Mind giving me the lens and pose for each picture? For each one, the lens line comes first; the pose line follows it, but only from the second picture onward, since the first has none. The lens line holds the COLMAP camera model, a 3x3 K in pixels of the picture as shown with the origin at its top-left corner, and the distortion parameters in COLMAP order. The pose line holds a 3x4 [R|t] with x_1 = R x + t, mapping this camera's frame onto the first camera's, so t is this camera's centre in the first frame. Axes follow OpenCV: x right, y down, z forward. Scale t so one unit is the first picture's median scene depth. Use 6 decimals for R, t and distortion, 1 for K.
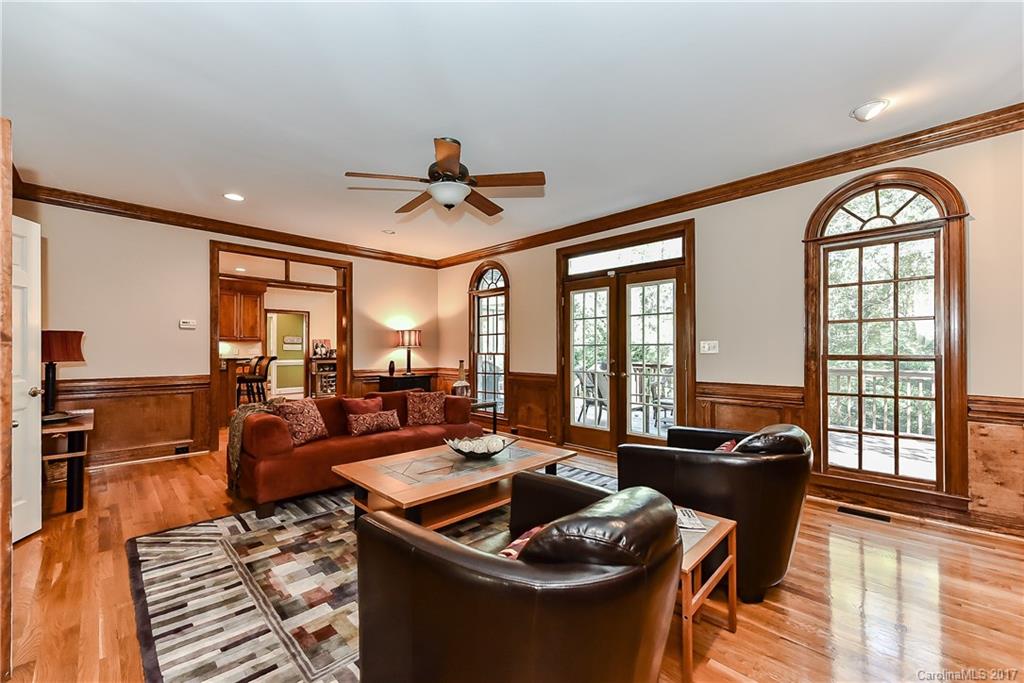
lens RADIAL K [[410.1, 0, 512.0], [0, 410.1, 341.5], [0, 0, 1]] dist [0.008054, 0.000120]
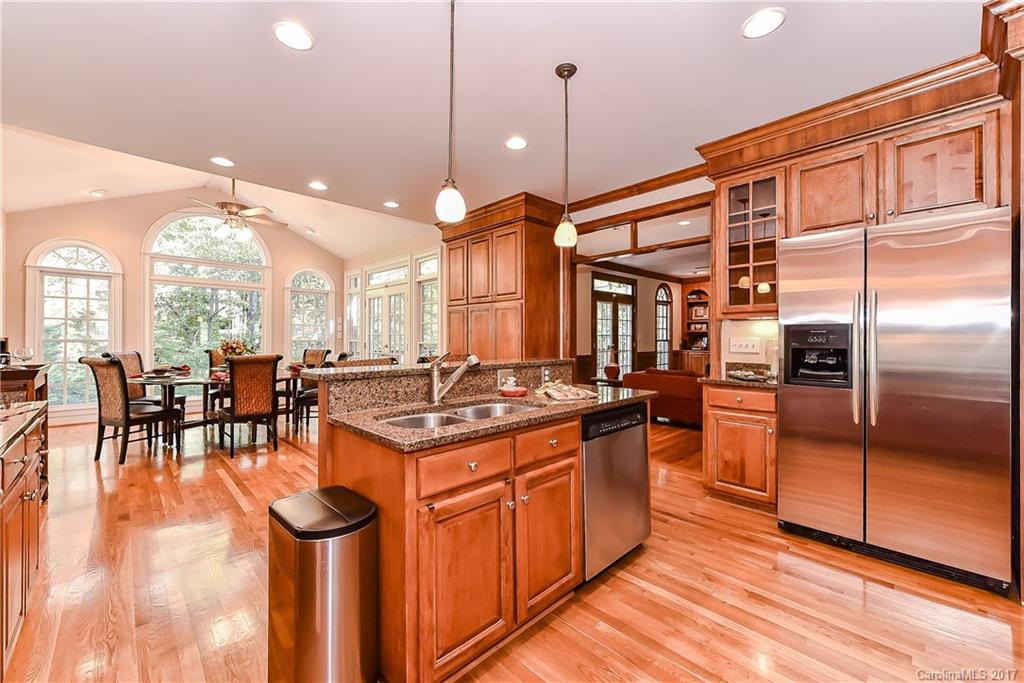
lens RADIAL K [[410.1, 0, 512.0], [0, 410.1, 341.5], [0, 0, 1]] dist [0.008054, 0.000120]
pose [[0.014489, -0.002935, 0.999891, -1.560310], [-0.020430, 0.999786, 0.003231, 0.036721], [-0.999686, -0.020475, 0.014426, 1.429752]]
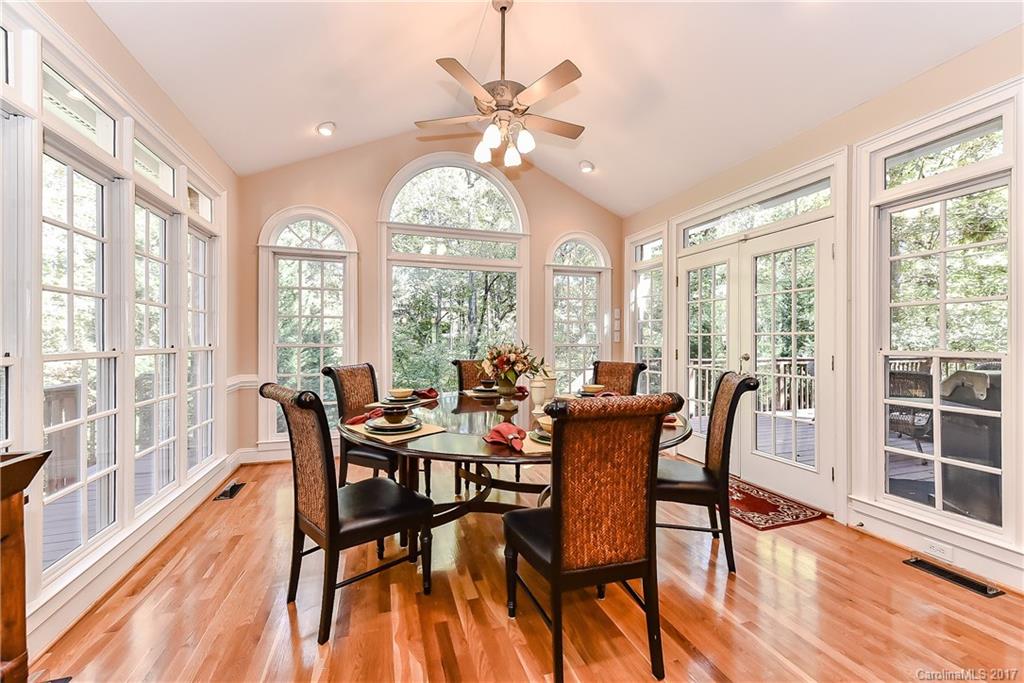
lens RADIAL K [[404.1, 0, 506.8], [0, 404.1, 342.7], [0, 0, 1]] dist [-0.000504, -0.000085]
pose [[0.450360, -0.001623, 0.892846, -1.072669], [-0.015486, 0.999834, 0.009629, 0.040977], [-0.892713, -0.018164, 0.450260, 1.849765]]
